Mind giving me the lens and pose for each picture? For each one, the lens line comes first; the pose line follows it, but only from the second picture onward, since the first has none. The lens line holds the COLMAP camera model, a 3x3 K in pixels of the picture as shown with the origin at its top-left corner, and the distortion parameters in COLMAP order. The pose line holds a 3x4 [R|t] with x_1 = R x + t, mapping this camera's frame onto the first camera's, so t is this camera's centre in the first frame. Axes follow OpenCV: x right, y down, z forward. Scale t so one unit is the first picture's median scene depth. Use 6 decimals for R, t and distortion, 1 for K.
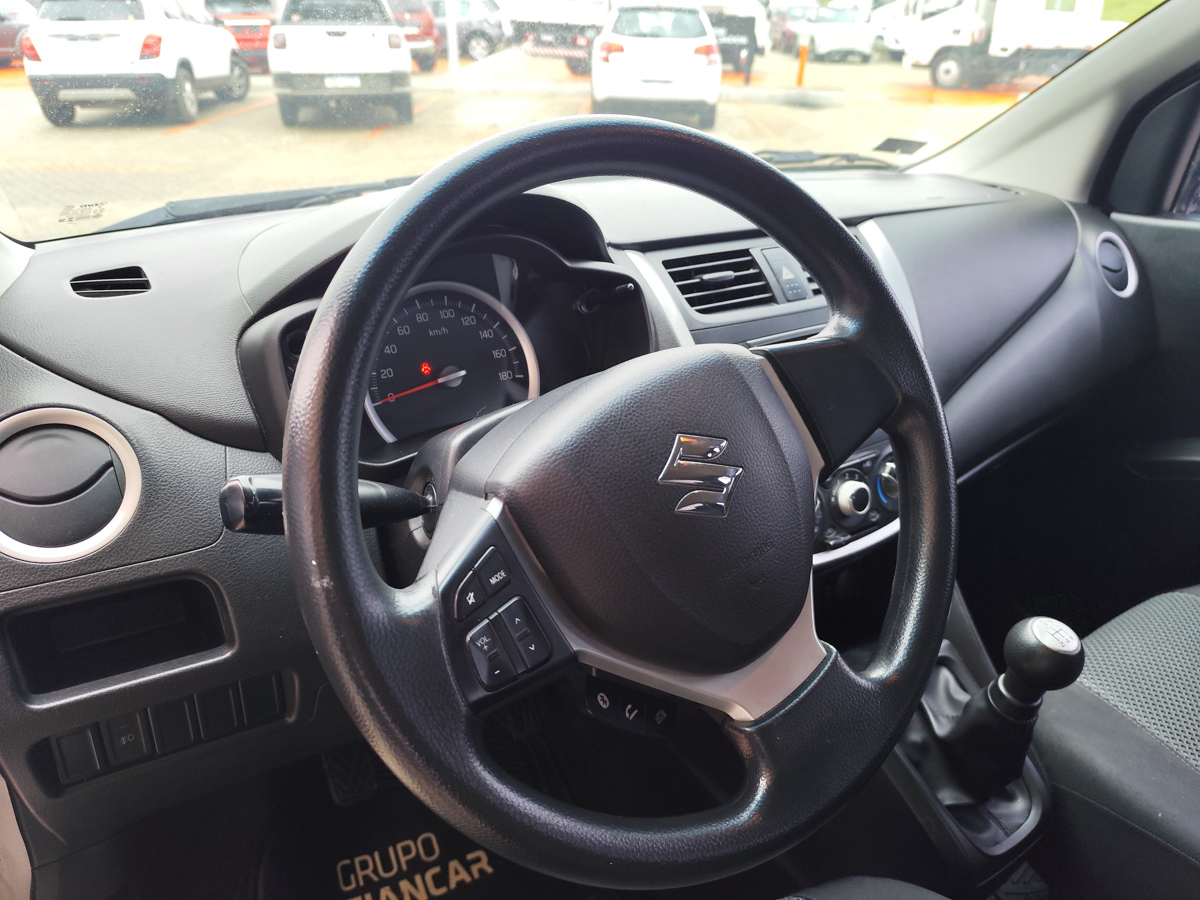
lens RADIAL K [[802.4, 0, 605.8], [0, 802.4, 440.1], [0, 0, 1]] dist [0.051206, -0.082870]
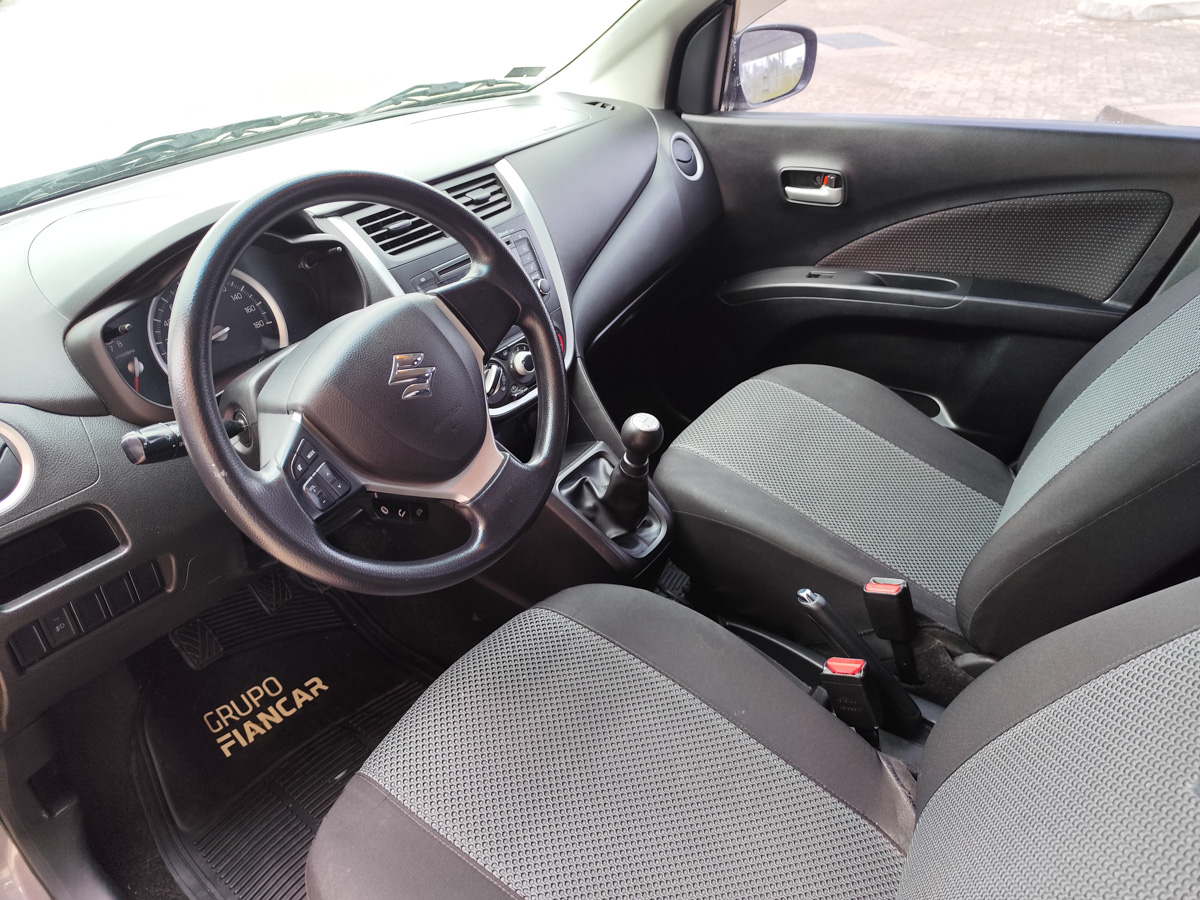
lens RADIAL K [[802.4, 0, 605.8], [0, 802.4, 440.1], [0, 0, 1]] dist [0.051206, -0.082870]
pose [[0.930051, -0.221256, 0.293345, -0.028210], [0.170061, 0.966920, 0.190120, -0.063620], [-0.325706, -0.126934, 0.936912, -0.625346]]
